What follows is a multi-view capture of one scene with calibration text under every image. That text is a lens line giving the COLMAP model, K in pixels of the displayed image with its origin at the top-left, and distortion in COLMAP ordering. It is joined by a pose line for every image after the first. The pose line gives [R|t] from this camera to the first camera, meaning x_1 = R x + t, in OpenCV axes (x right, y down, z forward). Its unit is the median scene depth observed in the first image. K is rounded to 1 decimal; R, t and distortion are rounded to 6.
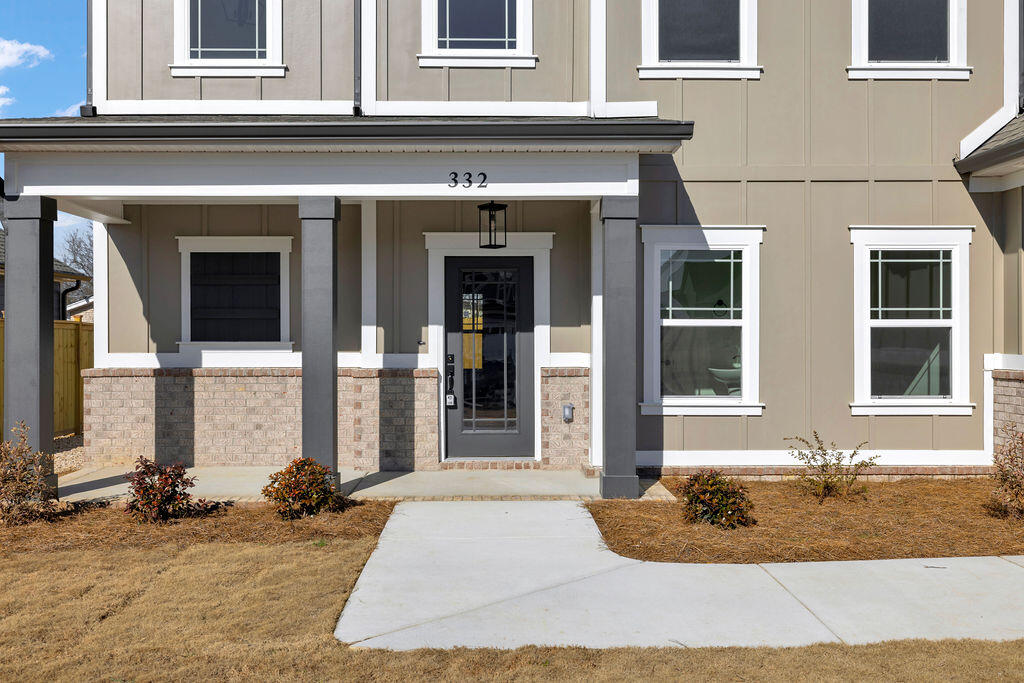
lens RADIAL K [[954.6, 0, 514.9], [0, 954.6, 335.4], [0, 0, 1]] dist [0.001676, 0.000000]
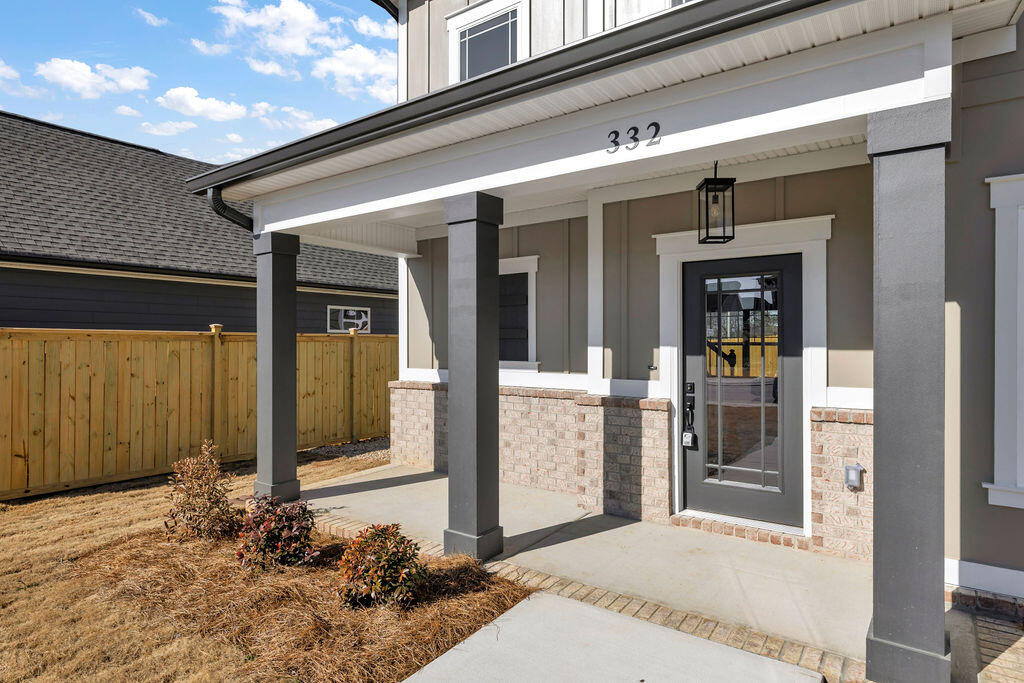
lens RADIAL K [[572.2, 0, 512.7], [0, 572.2, 340.6], [0, 0, 1]] dist [-0.005702, 0.000406]
pose [[0.795274, 0.000580, -0.606250, 0.109158], [-0.000207, 1.000000, 0.000684, -0.016419], [0.606250, -0.000419, 0.795274, 0.531108]]
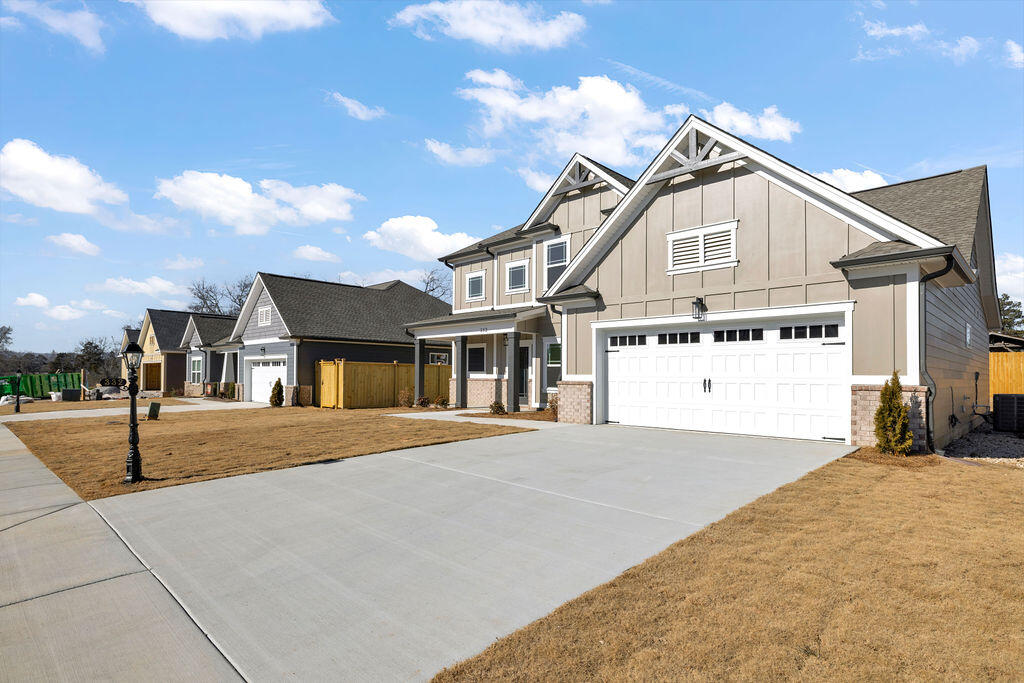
lens RADIAL K [[559.8, 0, 526.0], [0, 559.8, 367.5], [0, 0, 1]] dist [0.000200, 0.000308]
pose [[0.709686, -0.004685, -0.704503, 1.459821], [-0.006392, 0.999894, -0.013088, 0.019358], [0.704489, 0.013792, 0.709580, -0.450443]]
